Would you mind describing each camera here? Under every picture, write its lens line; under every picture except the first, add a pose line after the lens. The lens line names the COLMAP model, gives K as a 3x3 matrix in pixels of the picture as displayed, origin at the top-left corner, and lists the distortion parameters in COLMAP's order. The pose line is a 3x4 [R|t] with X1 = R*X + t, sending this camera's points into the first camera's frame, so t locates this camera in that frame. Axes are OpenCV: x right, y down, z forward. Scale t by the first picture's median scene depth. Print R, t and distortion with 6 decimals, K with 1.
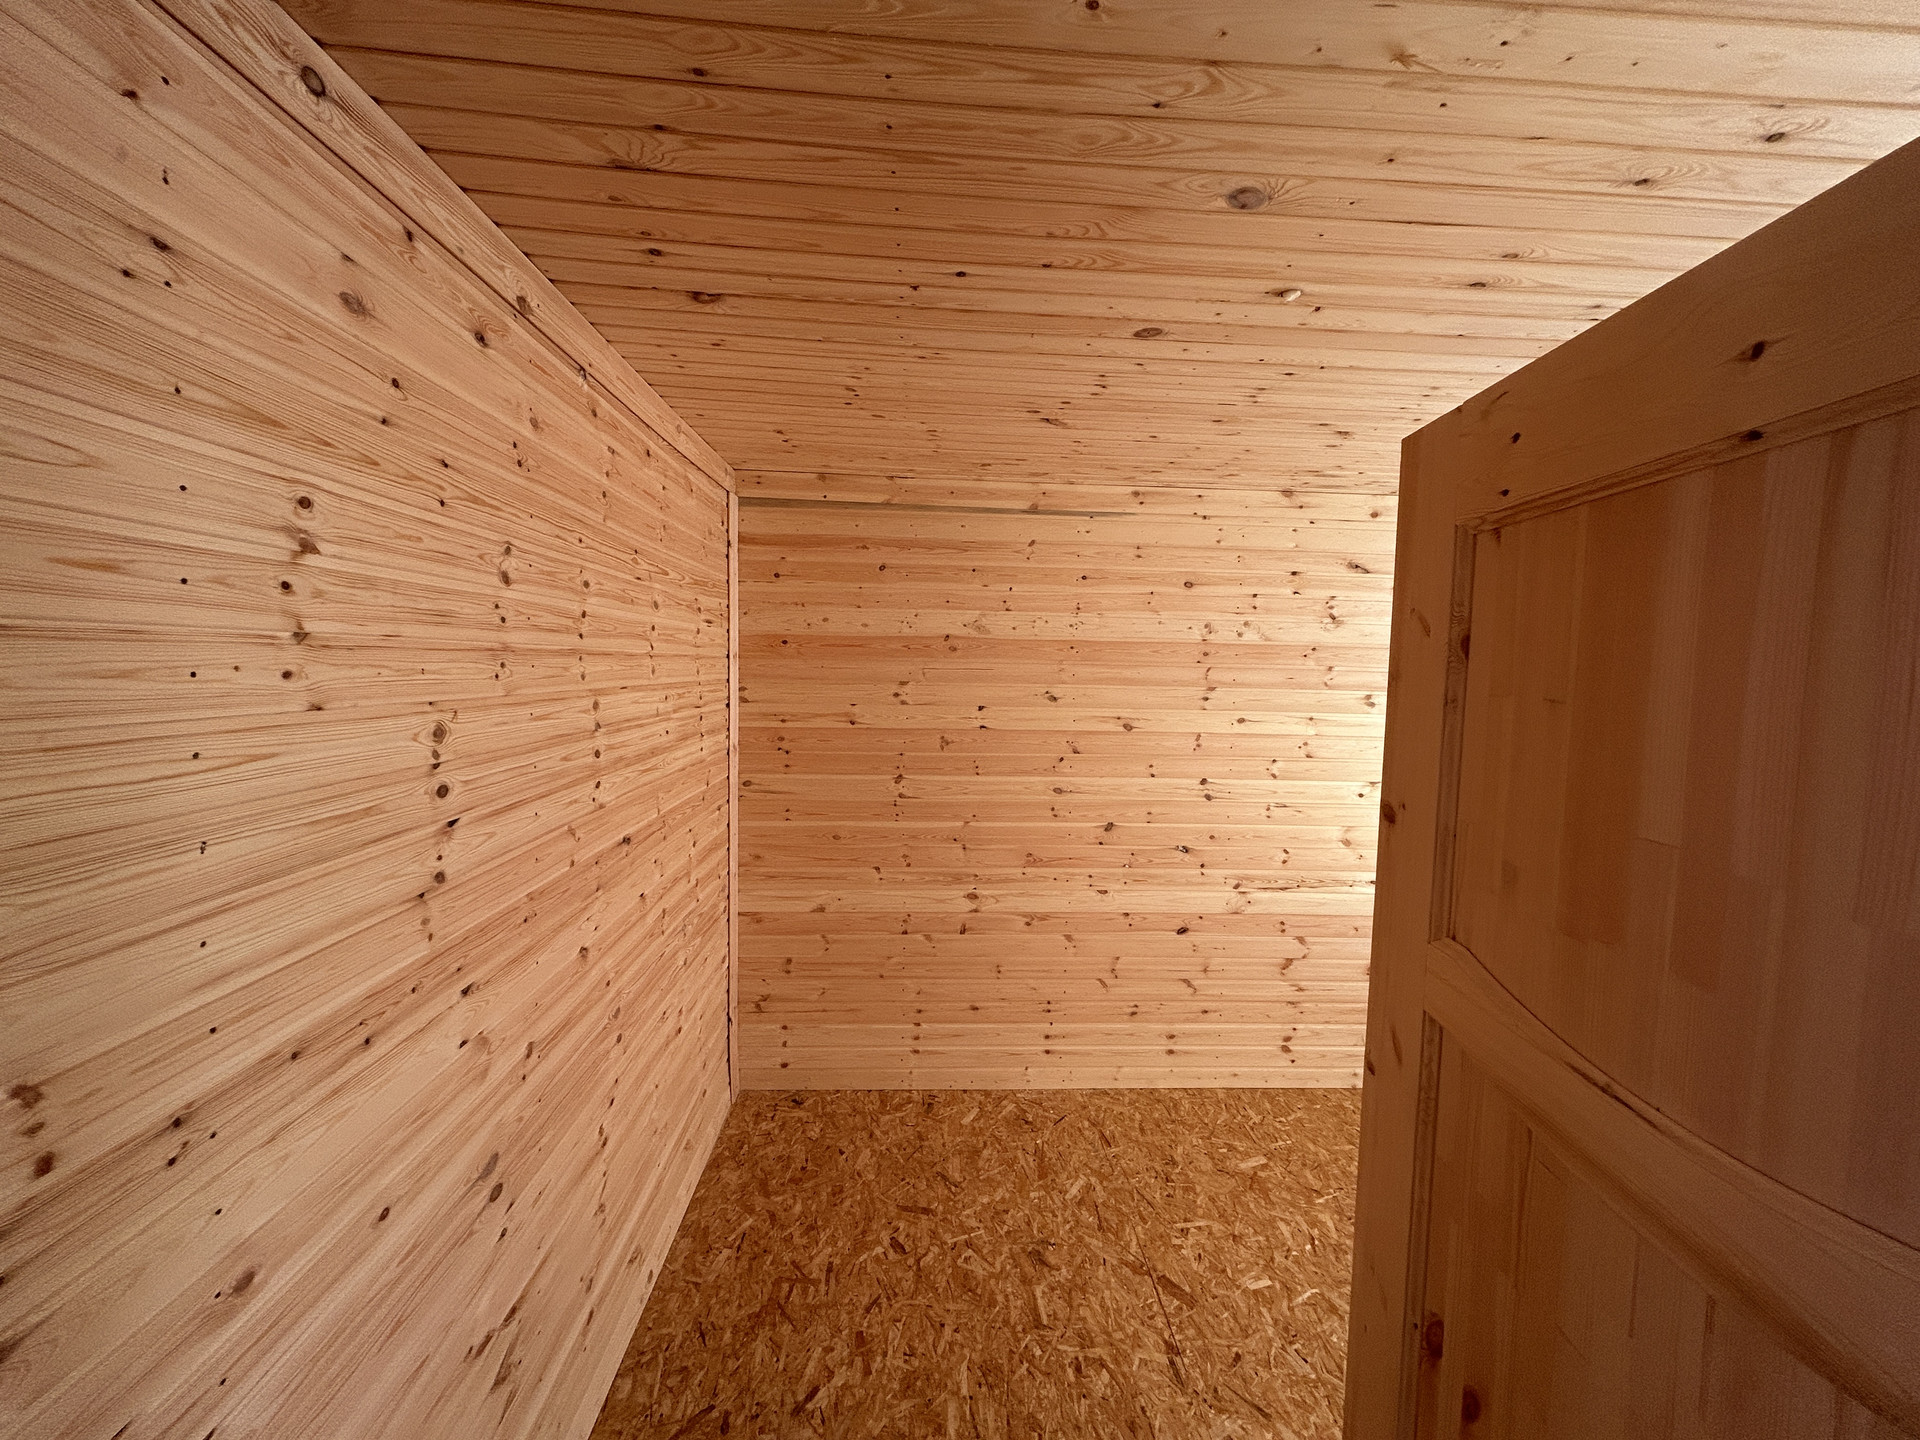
lens RADIAL K [[767.3, 0, 956.3], [0, 767.3, 719.5], [0, 0, 1]] dist [0.000012, 0.001013]
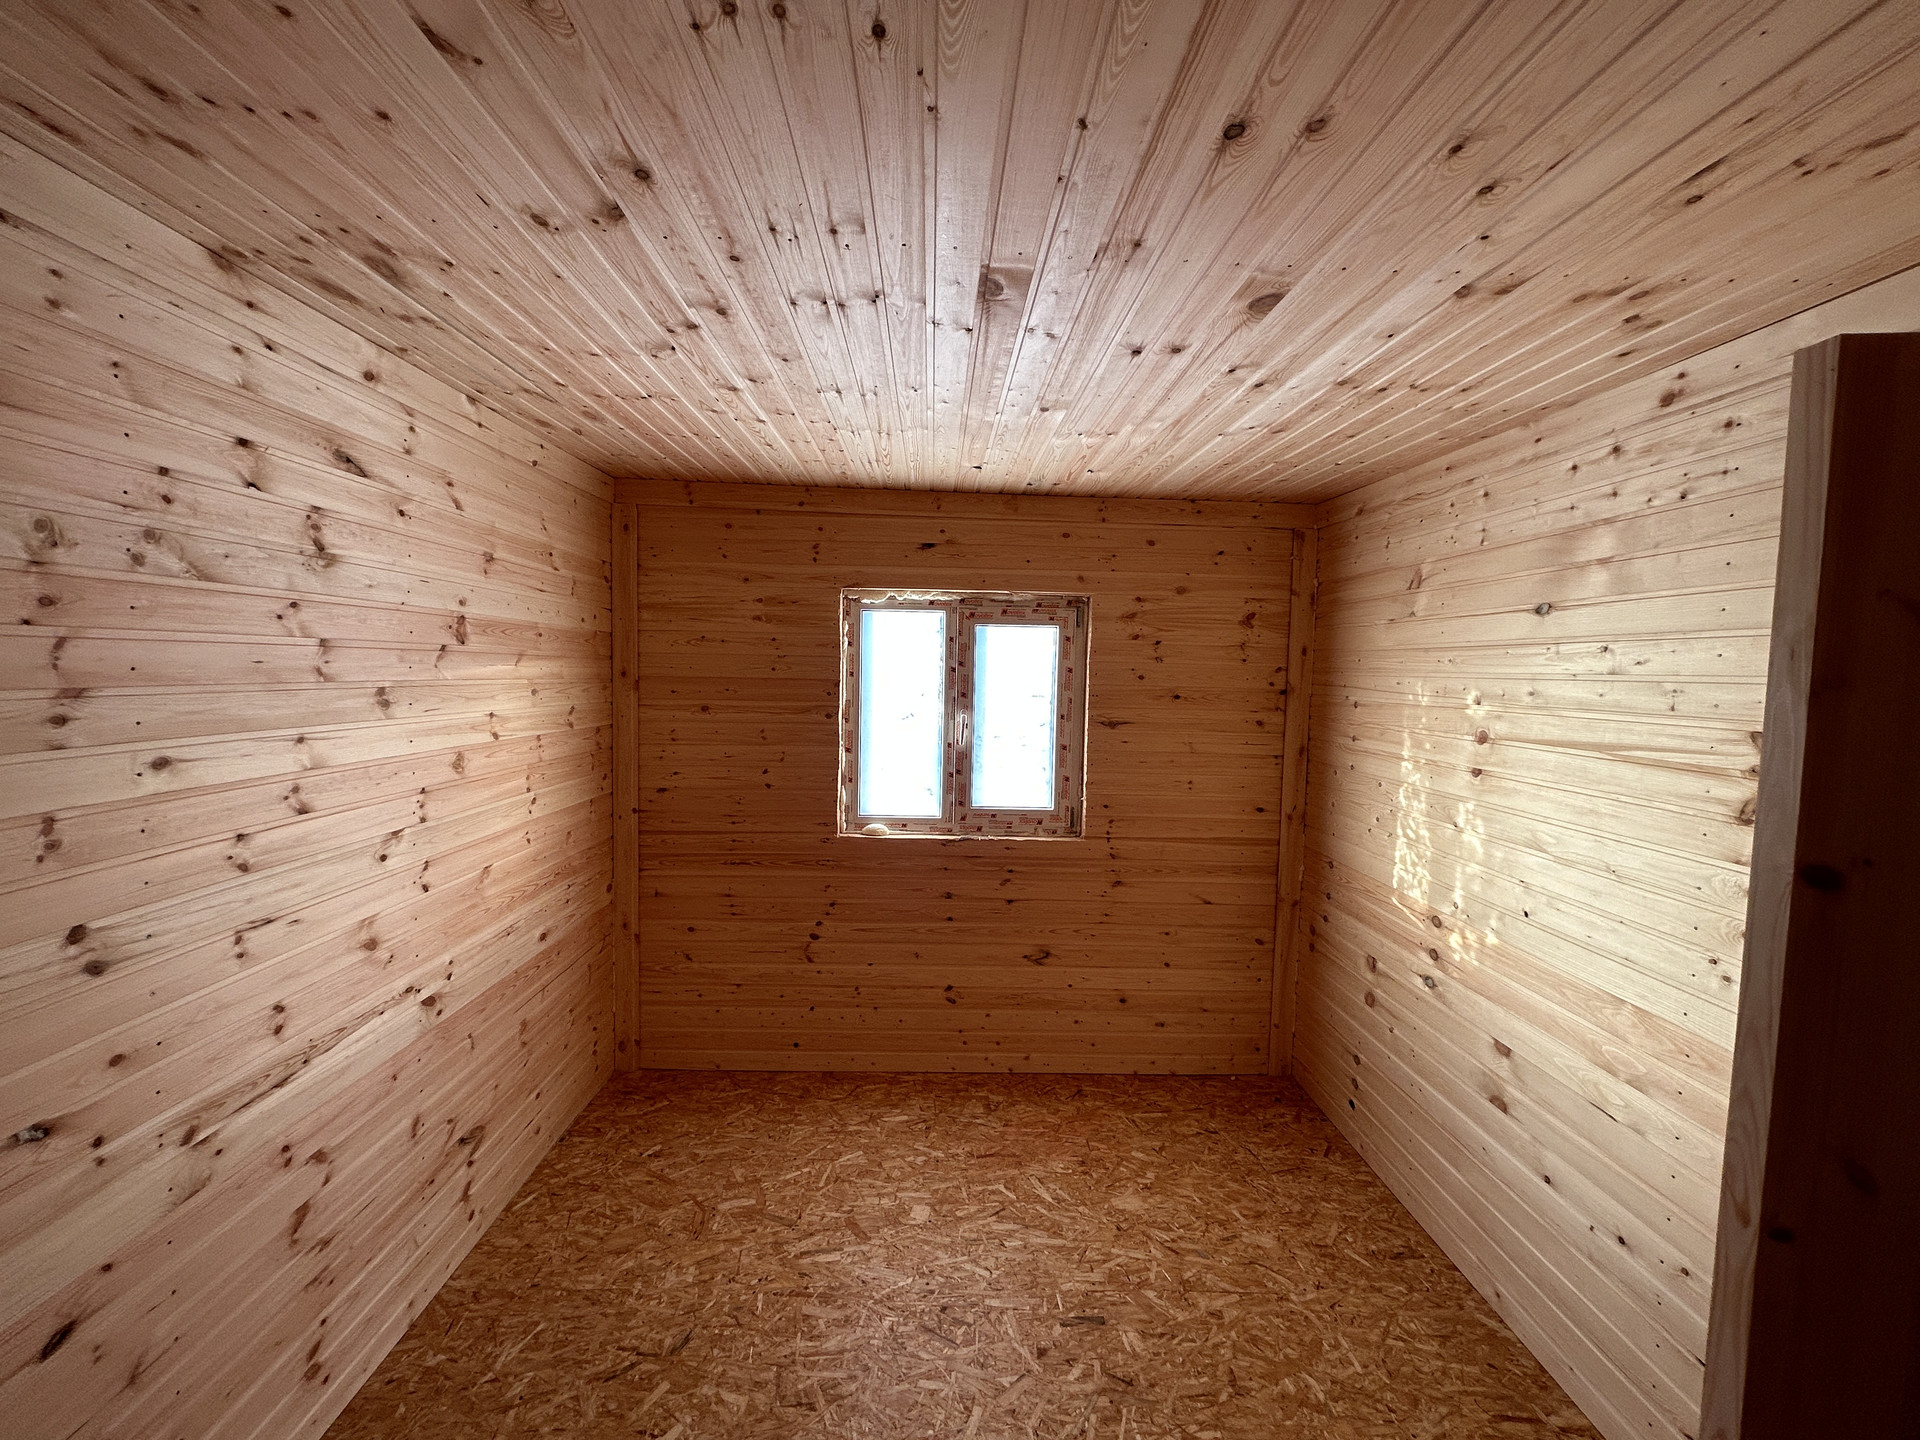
lens RADIAL K [[767.3, 0, 956.3], [0, 767.3, 719.5], [0, 0, 1]] dist [0.000012, 0.001013]
pose [[0.018933, -0.092079, 0.995572, -0.052668], [0.050534, 0.994566, 0.091025, -0.047345], [-0.998543, 0.048587, 0.023483, 0.655840]]
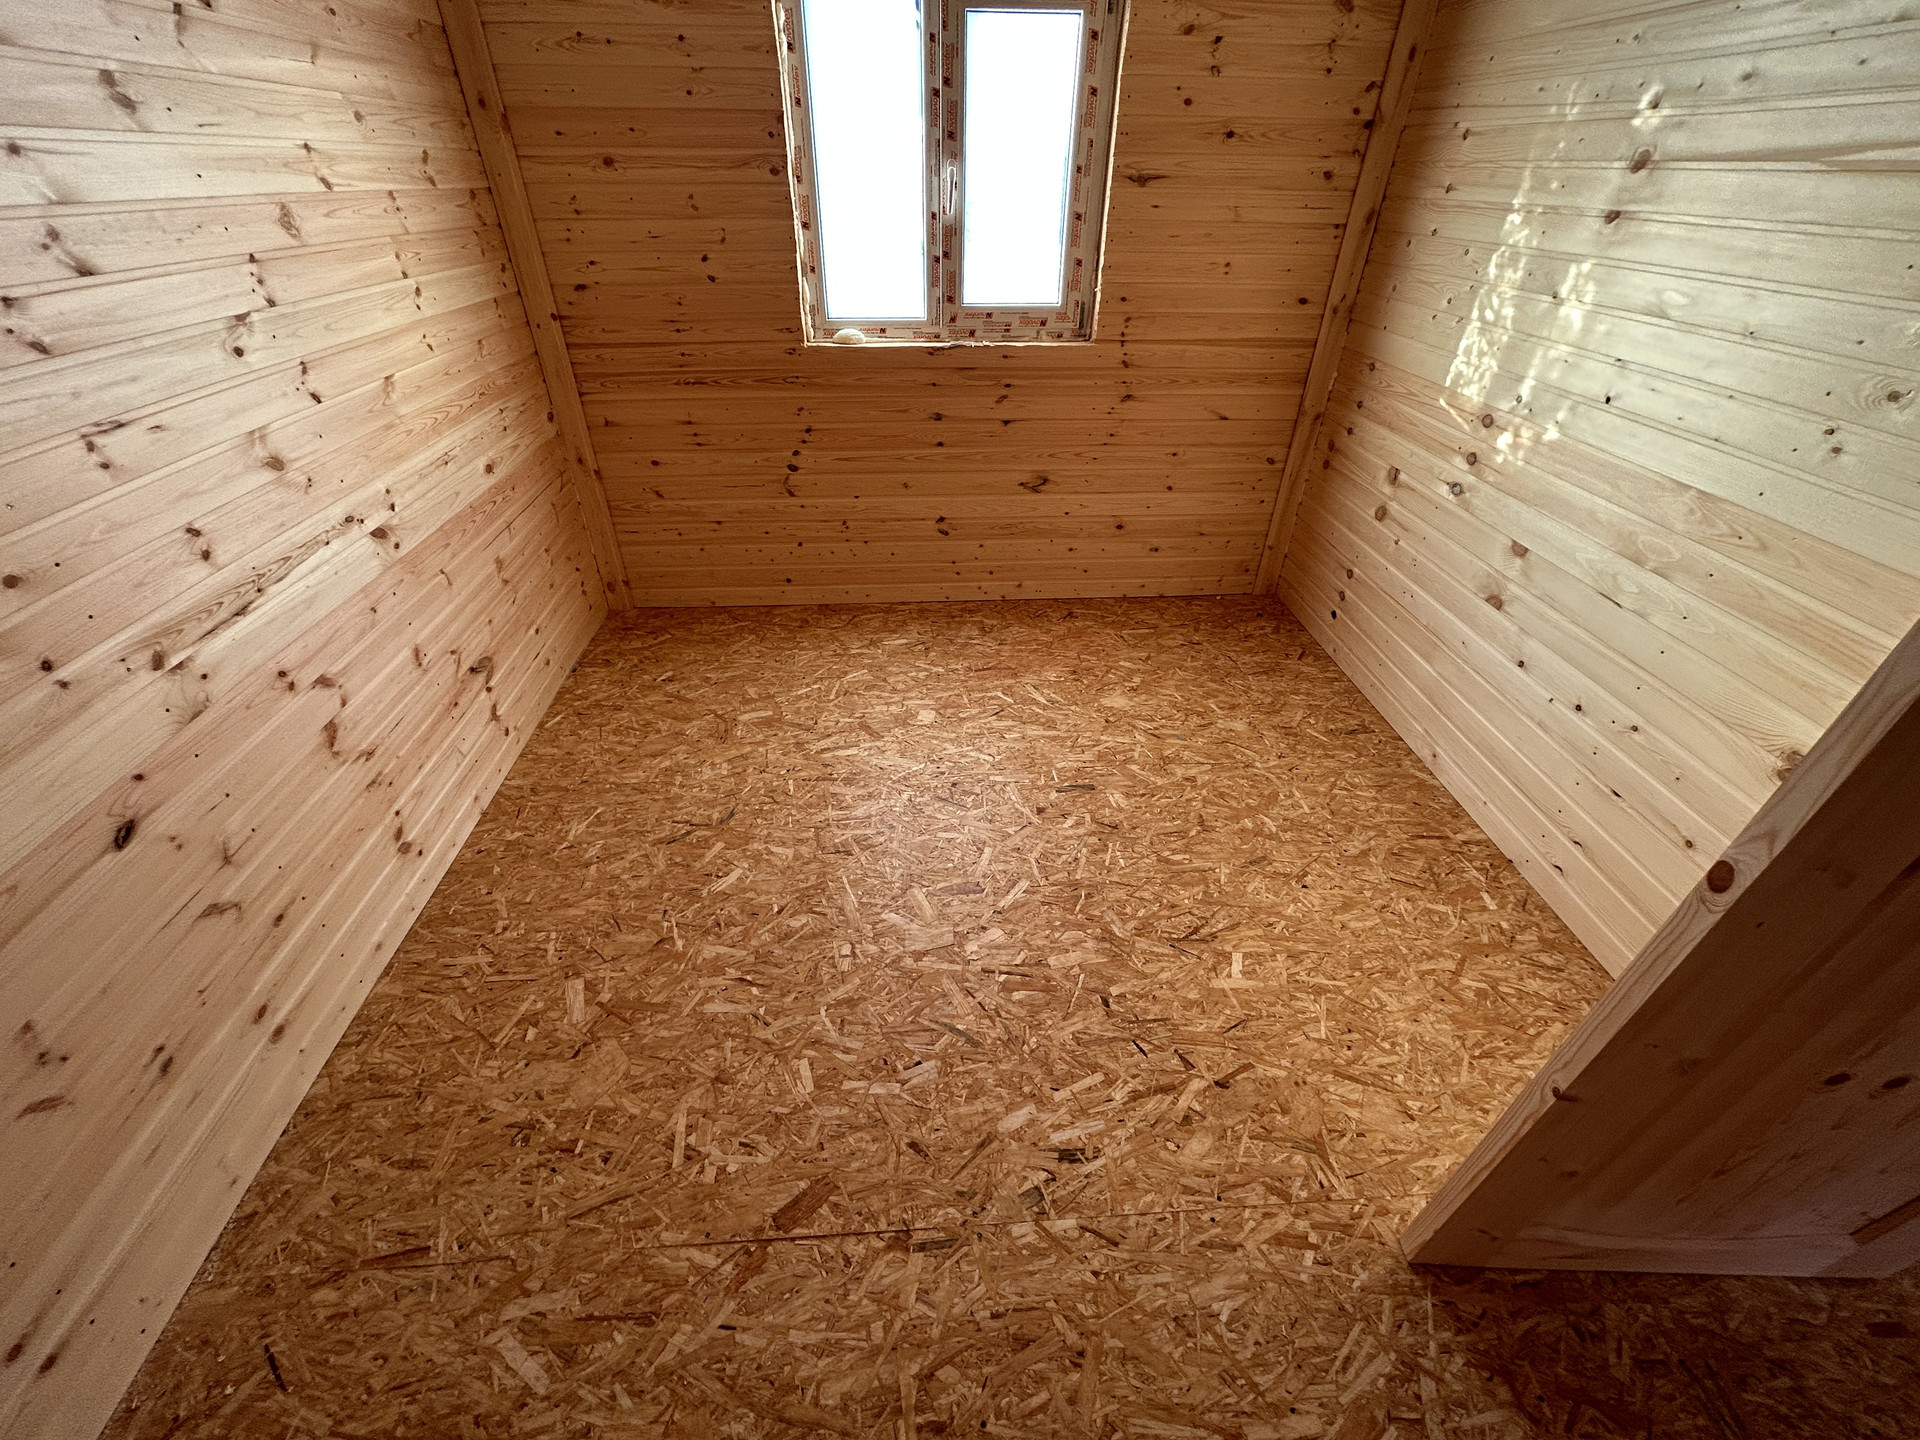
lens RADIAL K [[767.3, 0, 956.3], [0, 767.3, 719.5], [0, 0, 1]] dist [0.000012, 0.001013]
pose [[-0.026237, -0.607834, 0.793631, 0.012341], [0.061293, 0.791432, 0.608176, 0.022651], [-0.997775, 0.064600, 0.016491, 0.695683]]
